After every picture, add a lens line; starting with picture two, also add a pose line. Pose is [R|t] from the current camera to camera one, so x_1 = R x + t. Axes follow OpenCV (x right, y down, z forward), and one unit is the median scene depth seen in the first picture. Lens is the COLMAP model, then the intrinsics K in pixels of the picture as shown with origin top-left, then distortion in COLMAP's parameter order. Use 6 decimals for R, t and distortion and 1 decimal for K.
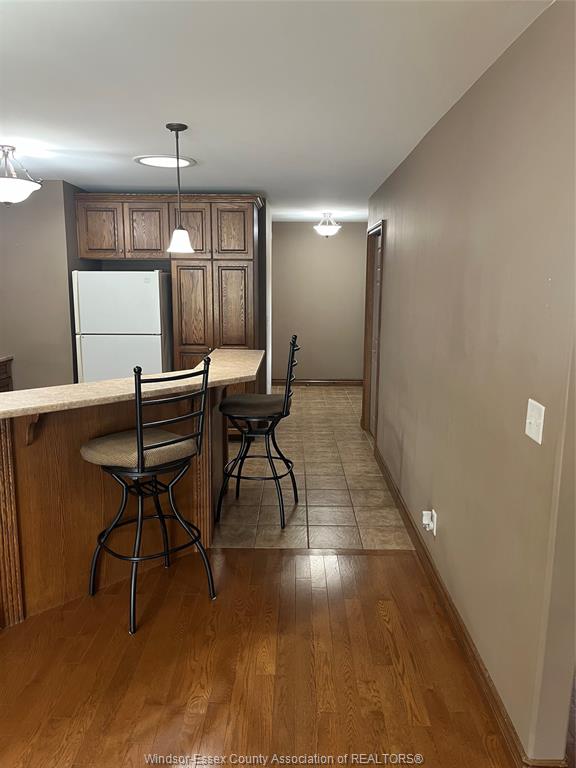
lens RADIAL K [[582.4, 0, 288.5], [0, 582.4, 378.1], [0, 0, 1]] dist [0.068842, -0.095496]
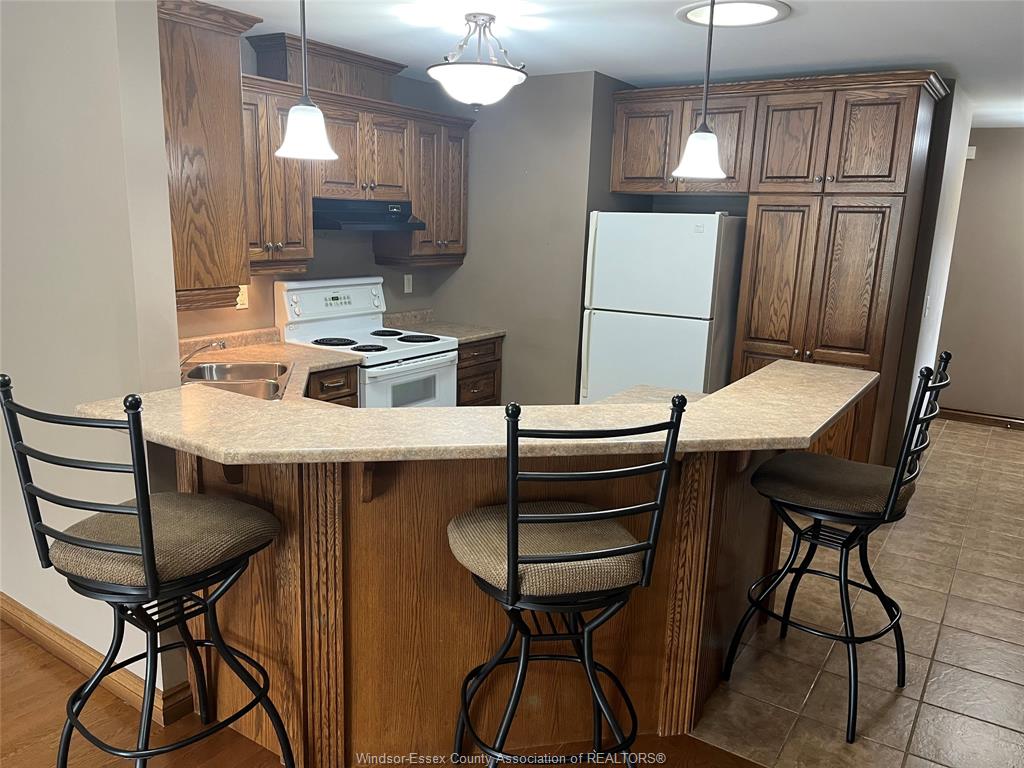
lens RADIAL K [[776.5, 0, 507.8], [0, 776.5, 388.6], [0, 0, 1]] dist [0.068842, -0.095496]
pose [[0.836903, 0.138488, -0.529543, 0.043066], [-0.117255, 0.990364, 0.073691, -0.039174], [0.534645, 0.000419, 0.845077, 0.209542]]
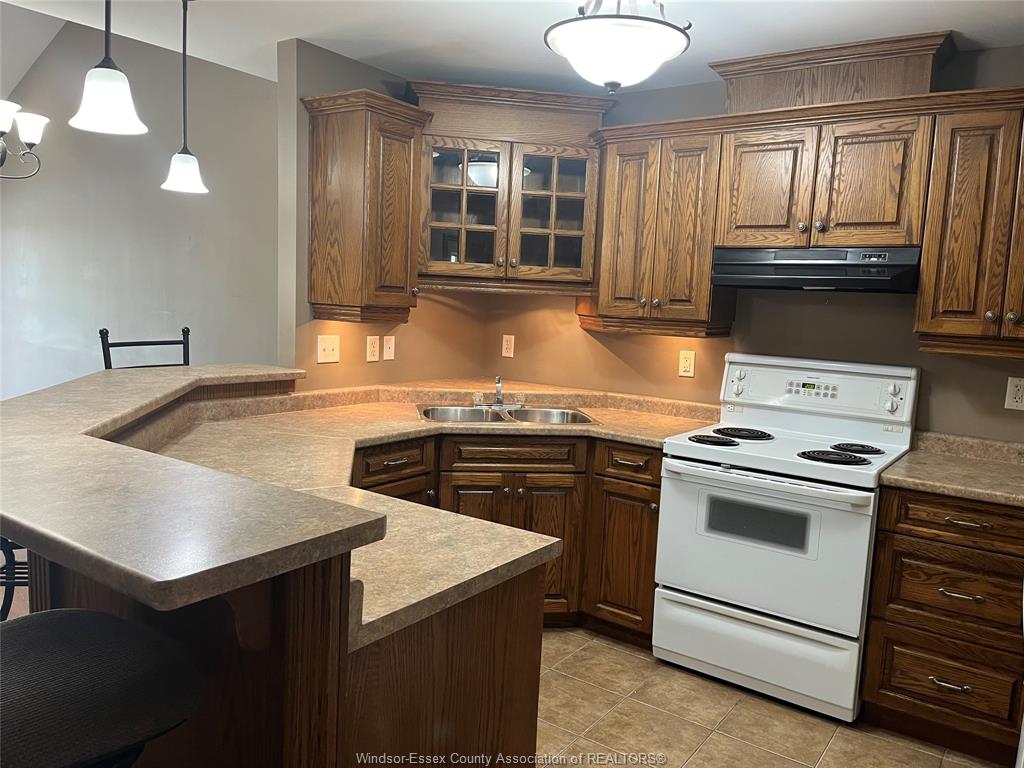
lens RADIAL K [[776.5, 0, 513.8], [0, 776.5, 389.3], [0, 0, 1]] dist [0.068842, -0.095496]
pose [[-0.569119, 0.058861, -0.820146, 0.063034], [-0.189794, 0.961096, 0.200679, -0.130756], [0.800051, 0.269869, -0.535807, 0.988270]]
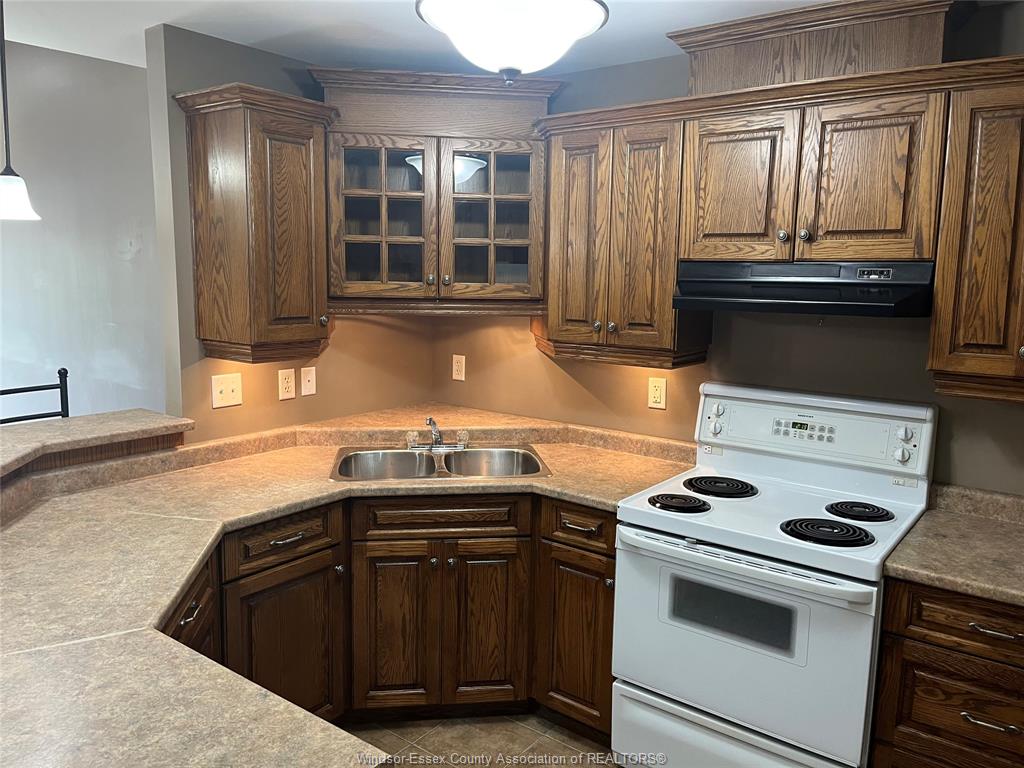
lens RADIAL K [[776.5, 0, 508.9], [0, 776.5, 375.3], [0, 0, 1]] dist [0.068842, -0.095496]
pose [[-0.597765, 0.088123, -0.796813, -0.067936], [-0.157648, 0.961611, 0.224615, -0.169480], [0.786018, 0.259883, -0.560925, 0.969360]]
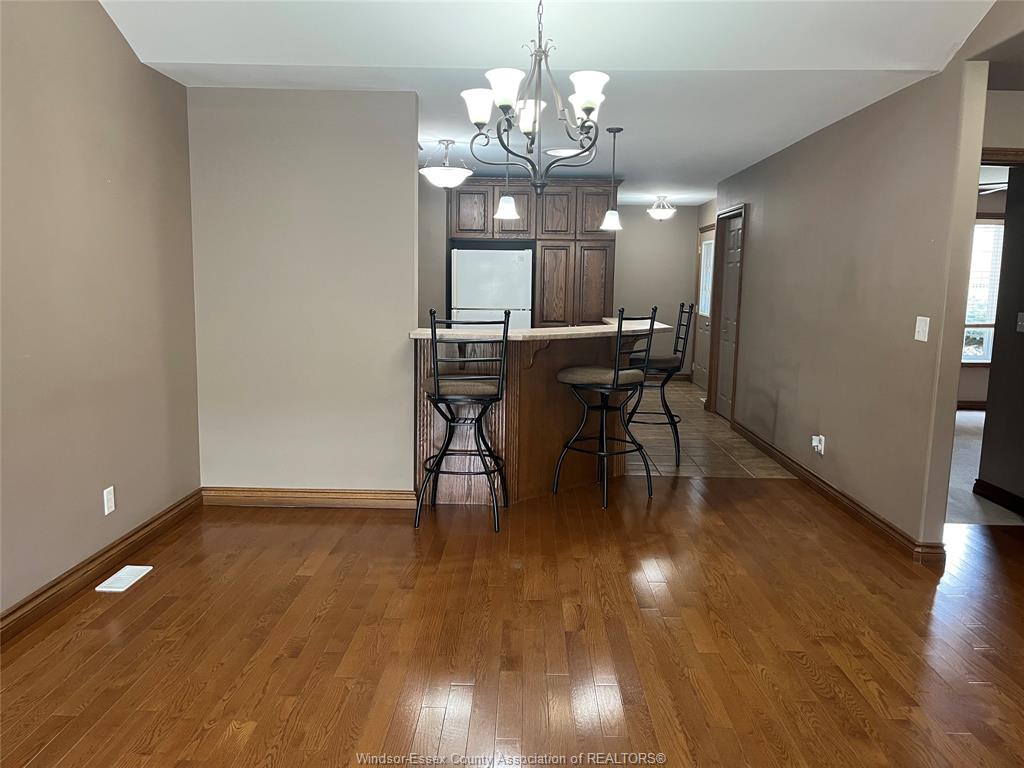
lens RADIAL K [[776.5, 0, 508.0], [0, 776.5, 391.4], [0, 0, 1]] dist [0.068842, -0.095496]
pose [[0.999891, 0.011825, -0.008877, -0.246238], [-0.012054, 0.999585, -0.026159, 0.111674], [0.008564, 0.026263, 0.999618, -0.410019]]
